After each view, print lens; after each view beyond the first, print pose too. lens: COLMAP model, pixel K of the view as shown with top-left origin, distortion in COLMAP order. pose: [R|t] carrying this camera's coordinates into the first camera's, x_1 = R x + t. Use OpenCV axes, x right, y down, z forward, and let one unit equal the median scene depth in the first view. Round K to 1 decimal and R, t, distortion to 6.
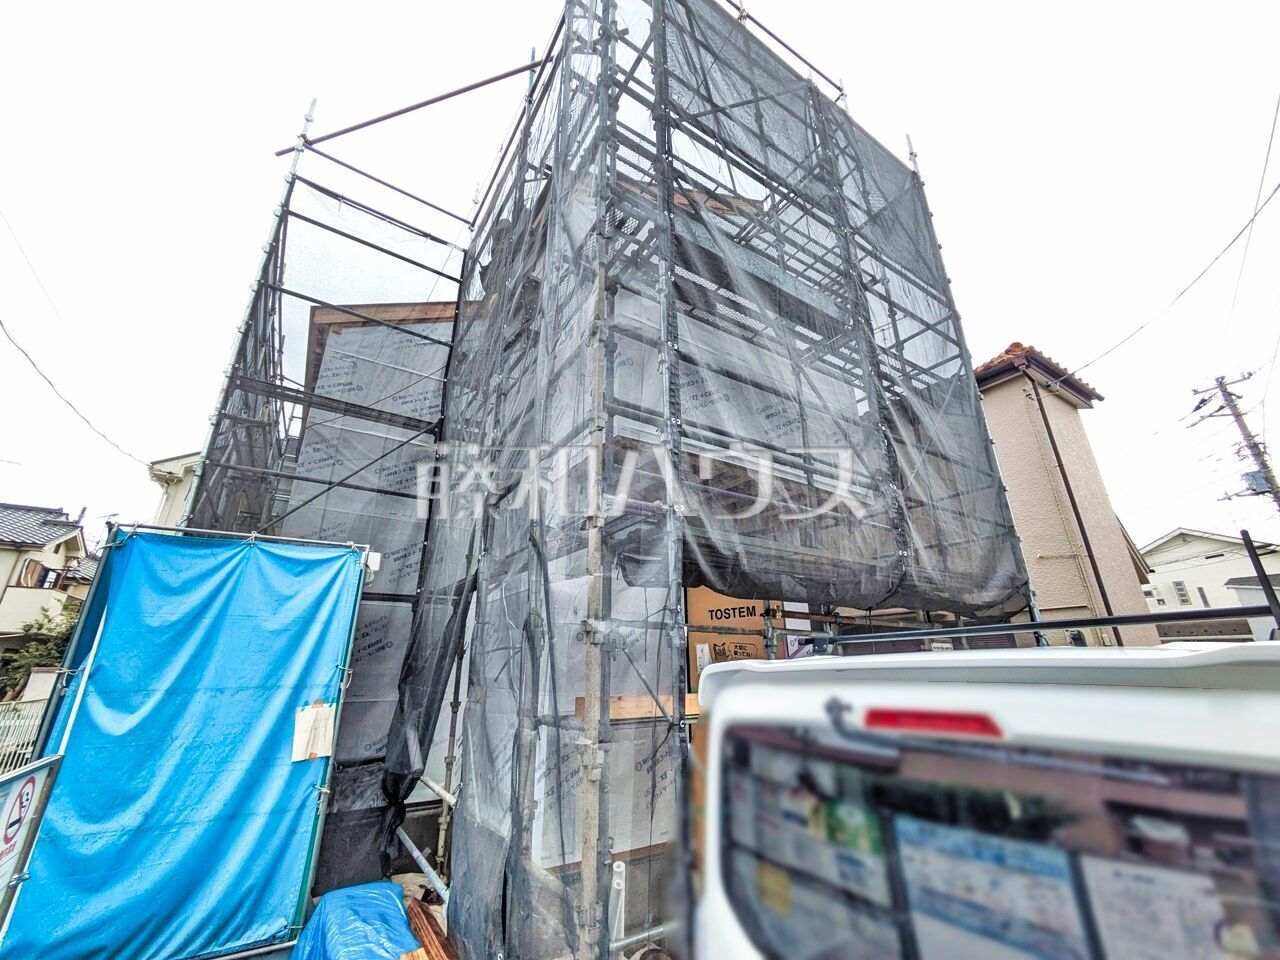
lens RADIAL K [[504.8, 0, 636.2], [0, 504.8, 477.1], [0, 0, 1]] dist [-0.000524, 0.000330]
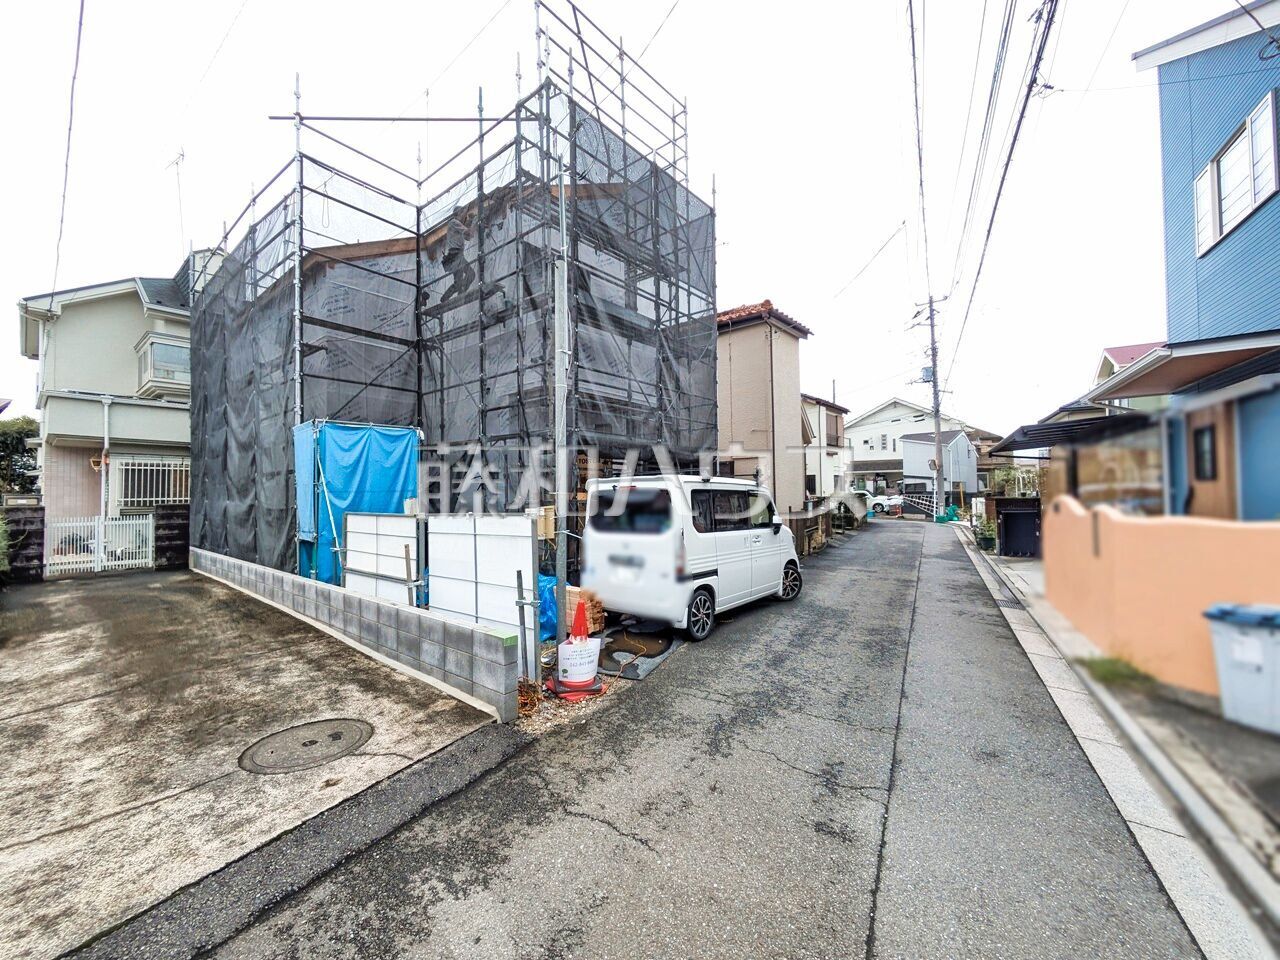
lens RADIAL K [[504.8, 0, 636.2], [0, 504.8, 477.1], [0, 0, 1]] dist [-0.000524, 0.000330]
pose [[0.954723, 0.002275, 0.297488, -0.187421], [-0.097462, 0.947178, 0.305540, -0.241551], [-0.281079, -0.320700, 0.904514, -0.730213]]
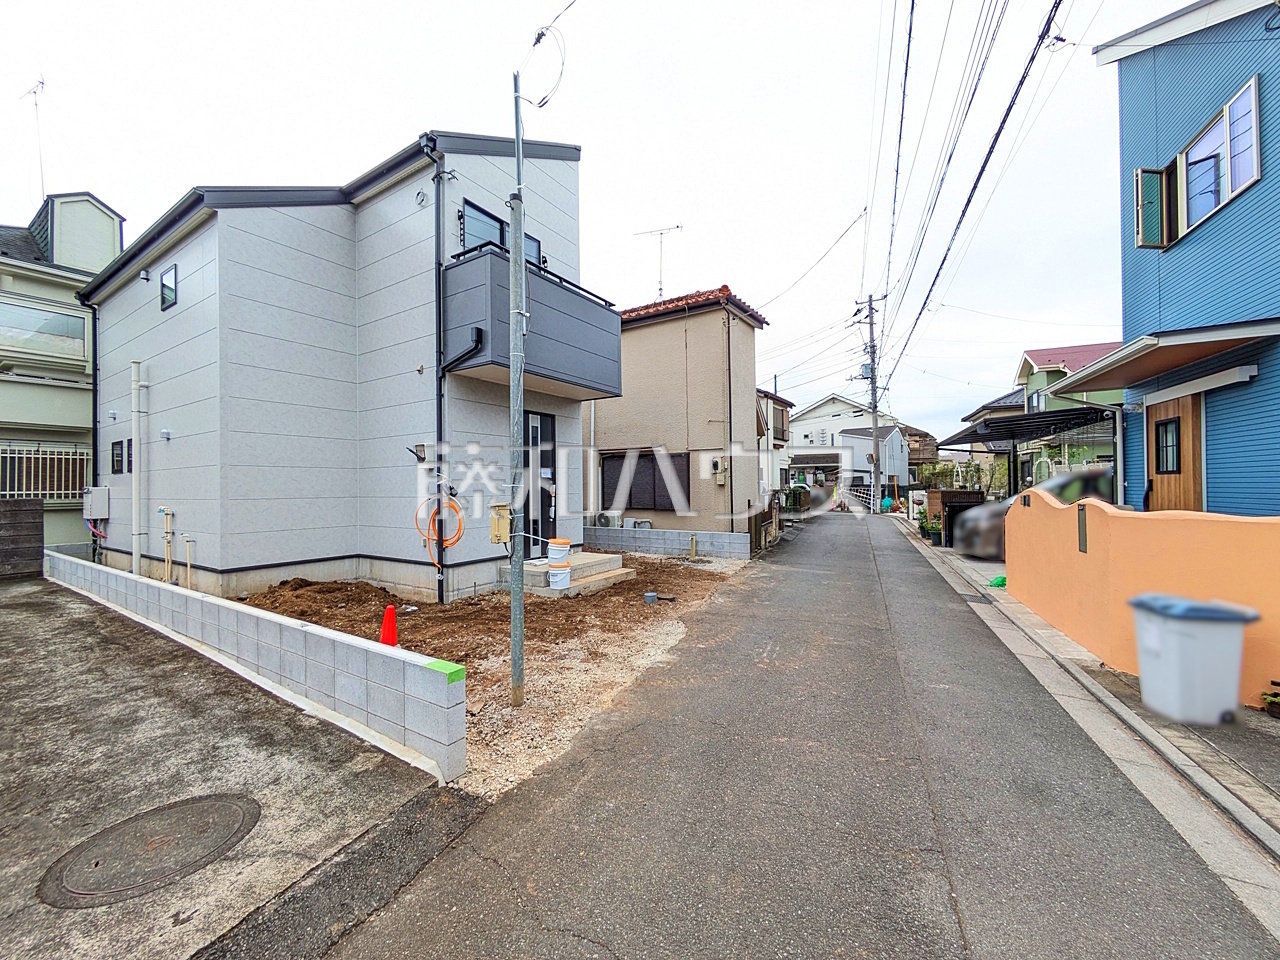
lens RADIAL K [[505.0, 0, 636.7], [0, 505.0, 477.7], [0, 0, 1]] dist [0.001242, 0.000046]
pose [[0.913906, 0.000142, 0.405926, -0.187893], [-0.136231, 0.942110, 0.306381, -0.194392], [-0.382384, -0.335303, 0.861019, -0.606260]]
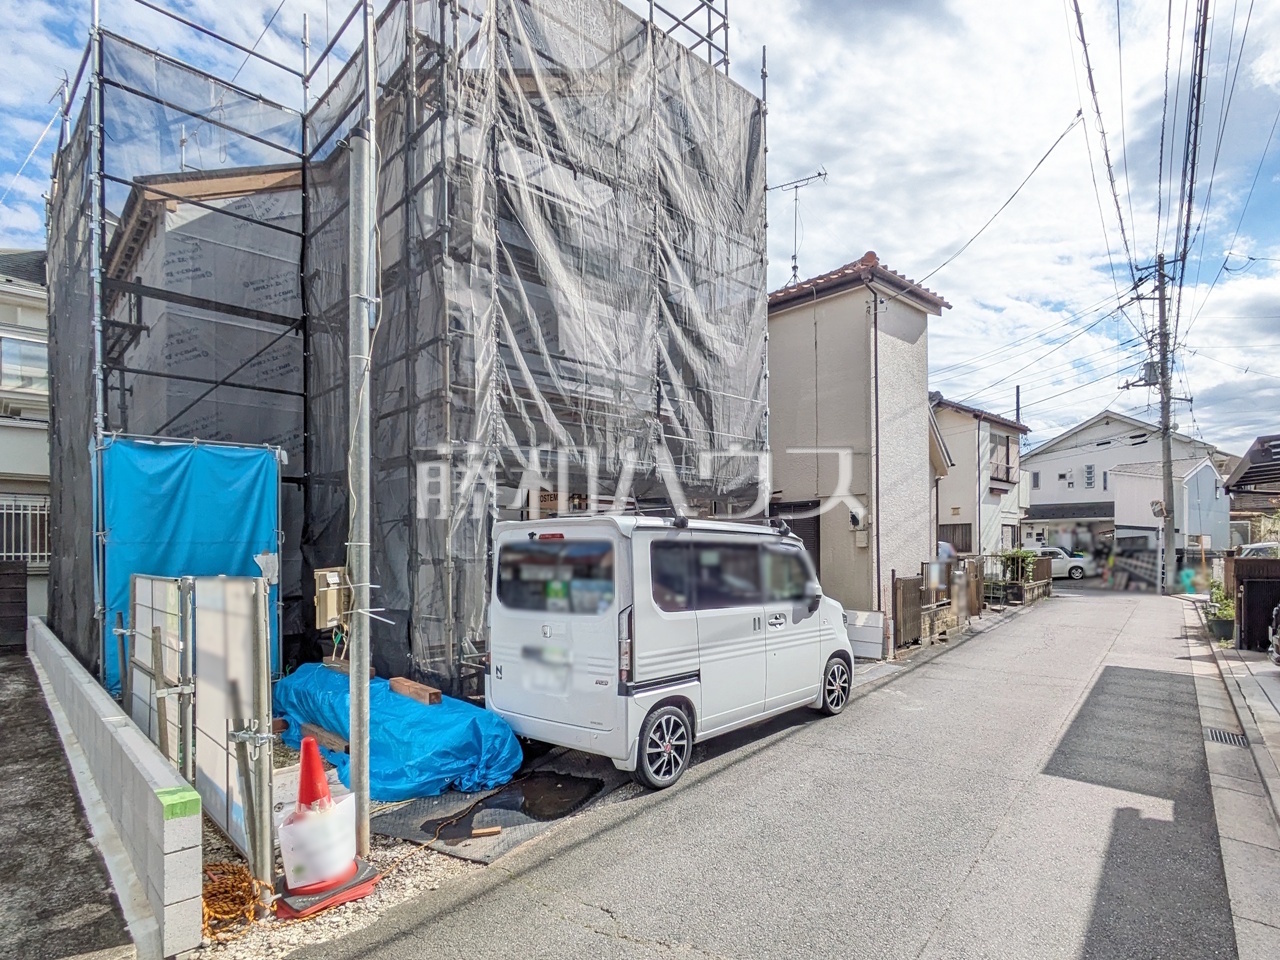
lens RADIAL K [[689.7, 0, 695.0], [0, 689.7, 545.5], [0, 0, 1]] dist [-0.001160, -0.000061]
pose [[0.975336, -0.001835, 0.220719, 0.090748], [-0.074242, 0.938976, 0.335876, -0.196855], [-0.207866, -0.343978, 0.915680, -0.627936]]
